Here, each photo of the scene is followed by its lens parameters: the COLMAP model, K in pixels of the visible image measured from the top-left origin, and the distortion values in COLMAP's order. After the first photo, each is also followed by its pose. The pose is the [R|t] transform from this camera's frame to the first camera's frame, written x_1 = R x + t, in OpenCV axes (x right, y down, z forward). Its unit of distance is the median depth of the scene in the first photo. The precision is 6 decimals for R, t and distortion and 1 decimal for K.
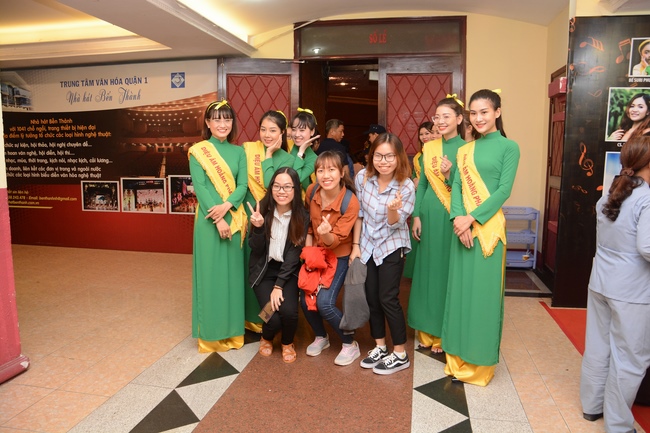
lens RADIAL K [[502.9, 0, 325.0], [0, 502.9, 216.5], [0, 0, 1]] dist [-0.164880, 0.128279]
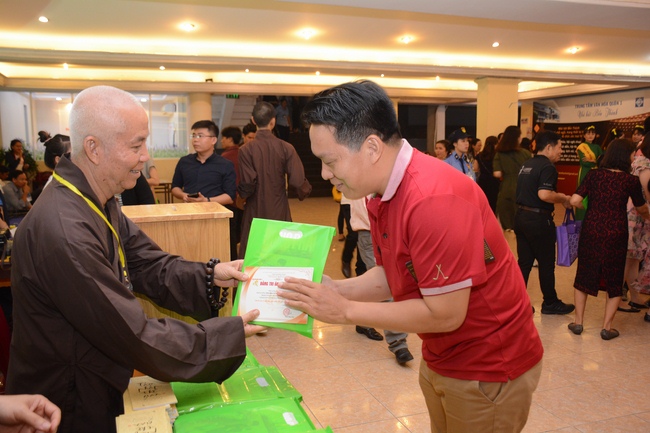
lens RADIAL K [[585.6, 0, 325.0], [0, 585.6, 216.5], [0, 0, 1]] dist [-0.039034, 0.020680]
pose [[0.510790, 0.098842, -0.854004, 0.821412], [-0.106800, 0.992969, 0.051048, 0.106227], [0.853046, 0.065133, 0.517755, -0.827047]]
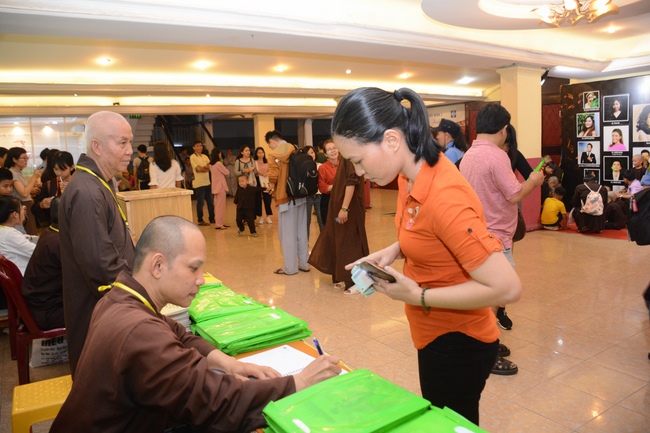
lens RADIAL K [[502.9, 0, 325.0], [0, 502.9, 216.5], [0, 0, 1]] dist [-0.164880, 0.128279]
pose [[0.691323, 0.063085, -0.719787, 0.904197], [-0.053660, 0.997913, 0.035923, 0.127134], [0.720551, 0.013789, 0.693265, -0.916392]]
